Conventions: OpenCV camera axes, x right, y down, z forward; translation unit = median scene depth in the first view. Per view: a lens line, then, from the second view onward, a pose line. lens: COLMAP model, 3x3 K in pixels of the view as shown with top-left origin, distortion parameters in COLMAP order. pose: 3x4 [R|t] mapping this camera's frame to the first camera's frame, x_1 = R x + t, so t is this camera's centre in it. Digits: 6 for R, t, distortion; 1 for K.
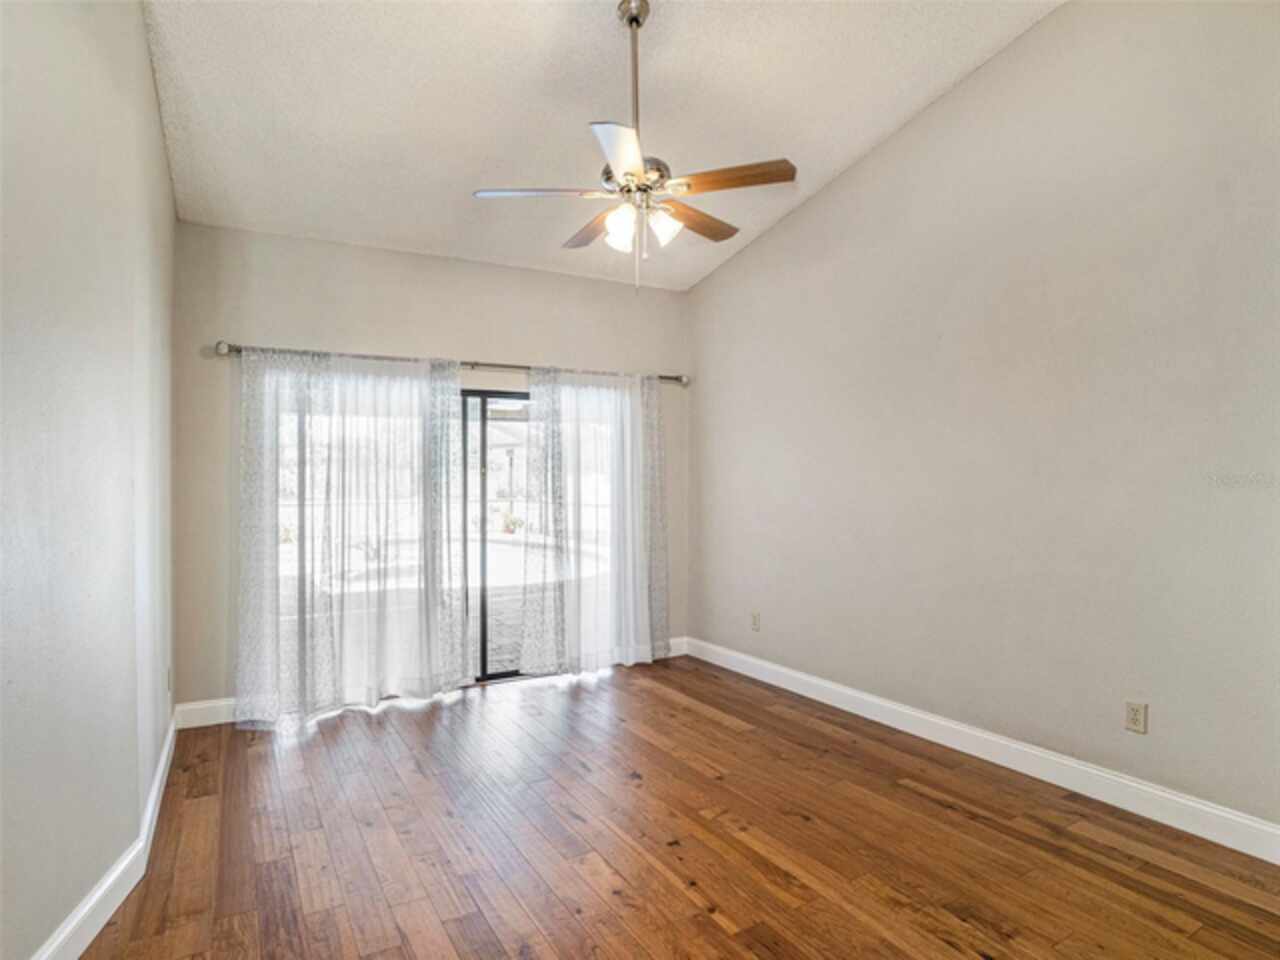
lens RADIAL K [[718.5, 0, 635.0], [0, 718.5, 470.5], [0, 0, 1]] dist [-0.100070, 0.038144]
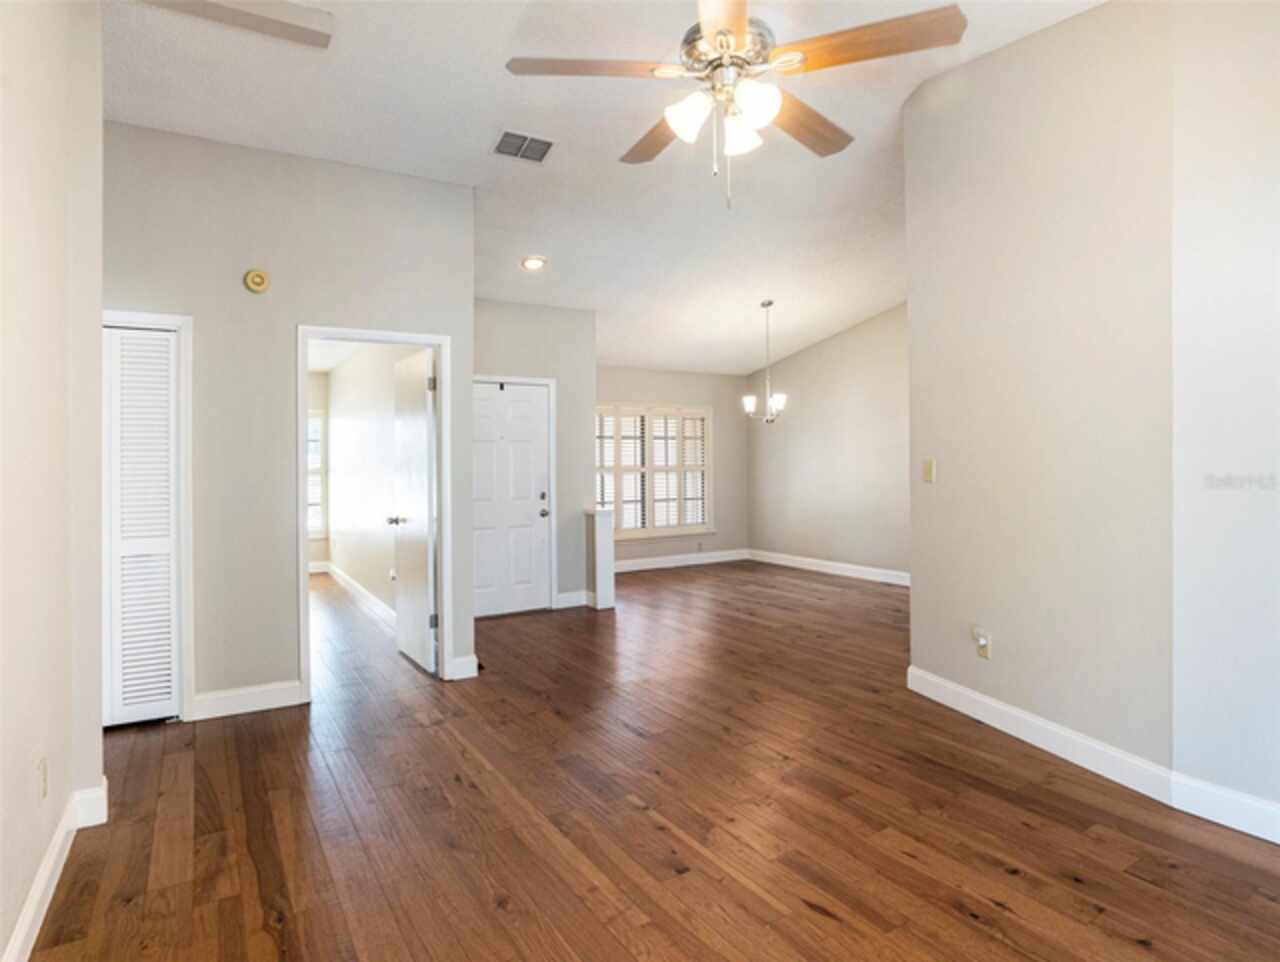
lens RADIAL K [[718.5, 0, 635.0], [0, 718.5, 471.5], [0, 0, 1]] dist [-0.100070, 0.038144]
pose [[-0.999564, 0.012949, -0.026547, 0.076018], [0.012860, 0.999911, 0.003535, 0.028314], [0.026591, 0.003192, -0.999641, 1.091129]]
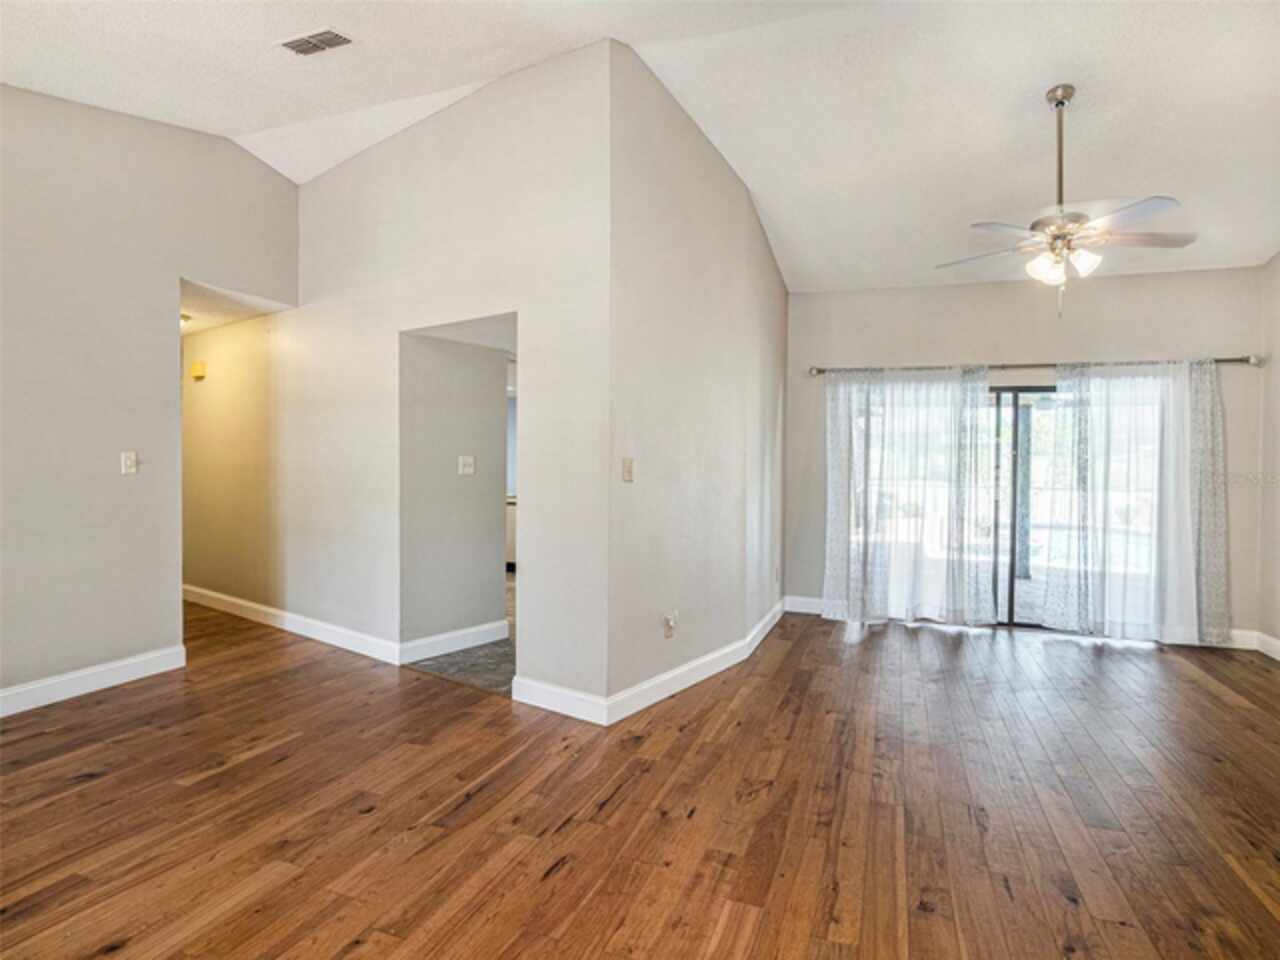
lens RADIAL K [[718.5, 0, 635.0], [0, 718.5, 470.5], [0, 0, 1]] dist [-0.100070, 0.038144]
pose [[0.641032, 0.026162, -0.767068, 0.317958], [-0.013676, 0.999650, 0.022666, 0.013778], [0.767392, -0.004039, 0.641165, -0.282723]]
